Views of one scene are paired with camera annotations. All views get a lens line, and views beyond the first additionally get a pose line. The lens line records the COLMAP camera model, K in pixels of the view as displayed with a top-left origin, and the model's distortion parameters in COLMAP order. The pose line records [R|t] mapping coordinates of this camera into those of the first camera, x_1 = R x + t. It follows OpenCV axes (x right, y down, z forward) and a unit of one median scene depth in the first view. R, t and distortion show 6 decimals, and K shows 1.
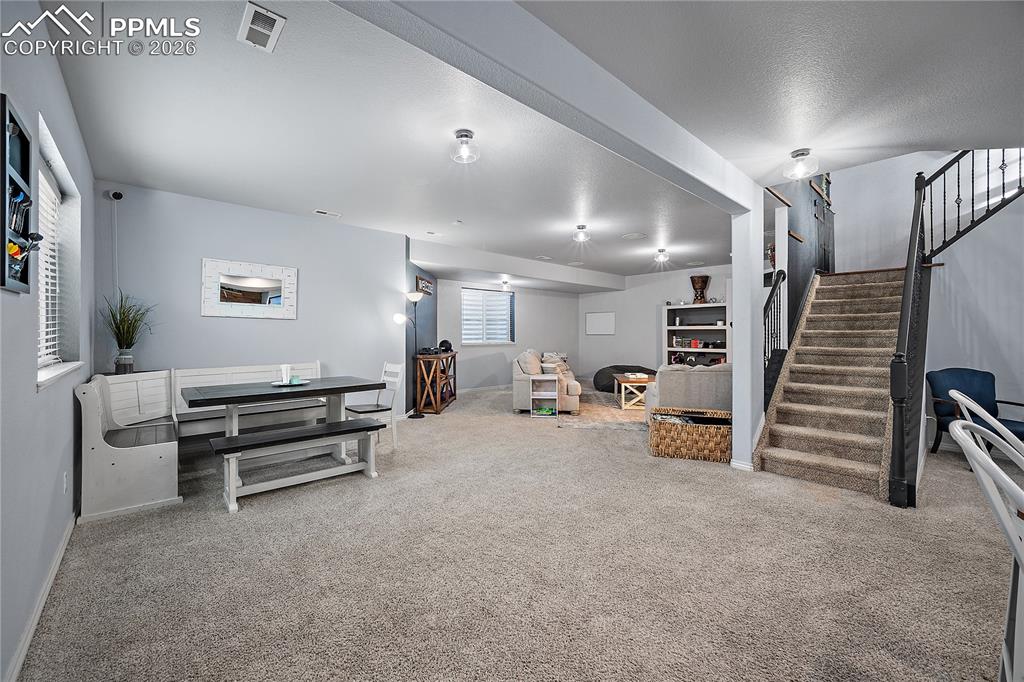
lens RADIAL K [[401.8, 0, 504.9], [0, 401.8, 344.2], [0, 0, 1]] dist [0.000076, 0.000241]
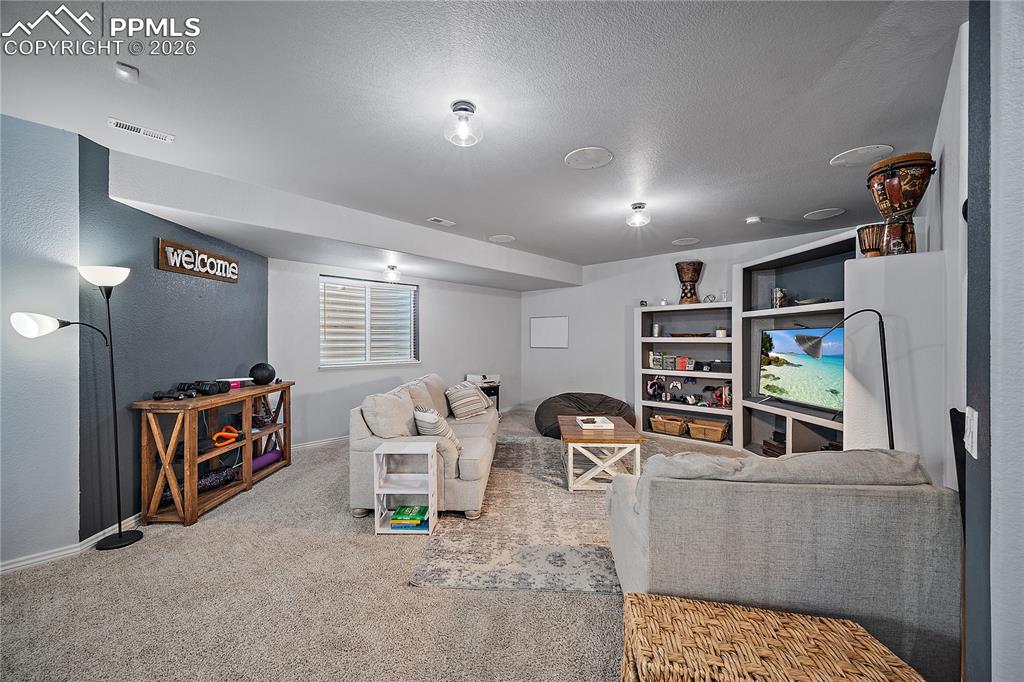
lens RADIAL K [[401.8, 0, 504.9], [0, 401.8, 344.2], [0, 0, 1]] dist [0.000076, 0.000241]
pose [[0.996573, 0.001009, 0.082715, 0.128355], [0.000077, 0.999914, -0.013118, -0.025839], [-0.082722, 0.013080, 0.996487, 0.369509]]
